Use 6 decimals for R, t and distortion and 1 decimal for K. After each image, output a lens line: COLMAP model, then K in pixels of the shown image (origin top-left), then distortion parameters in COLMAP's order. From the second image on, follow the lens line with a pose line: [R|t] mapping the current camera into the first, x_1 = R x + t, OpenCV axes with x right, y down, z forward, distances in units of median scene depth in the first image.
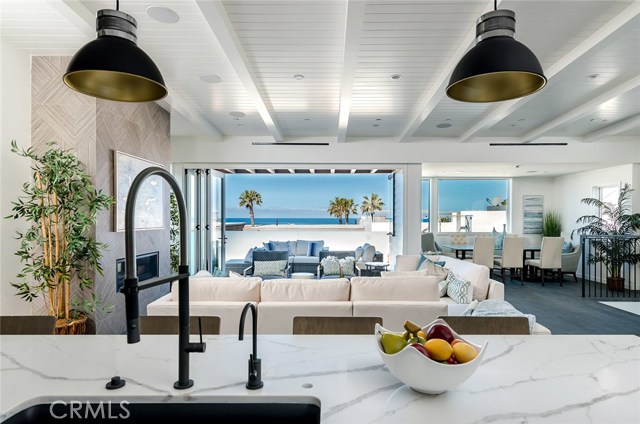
lens RADIAL K [[385.5, 0, 323.0], [0, 385.5, 216.3], [0, 0, 1]] dist [-0.002574, 0.000147]
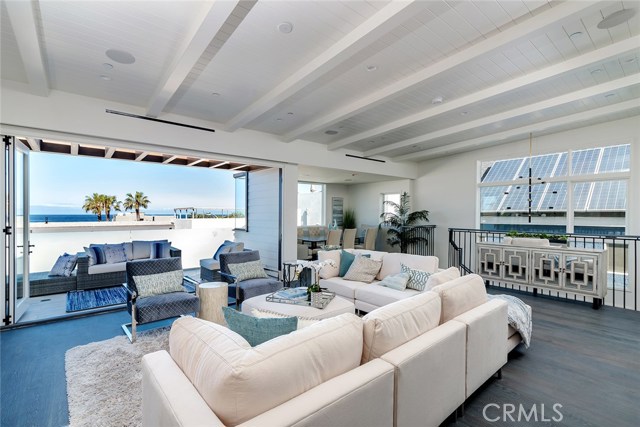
lens RADIAL K [[299.7, 0, 325.1], [0, 299.7, 210.2], [0, 0, 1]] dist [0.002617, 0.000086]
pose [[0.751389, 0.008559, 0.659804, -0.184166], [-0.002088, 0.999942, -0.010594, 0.001113], [-0.659856, 0.006582, 0.751363, 0.236328]]
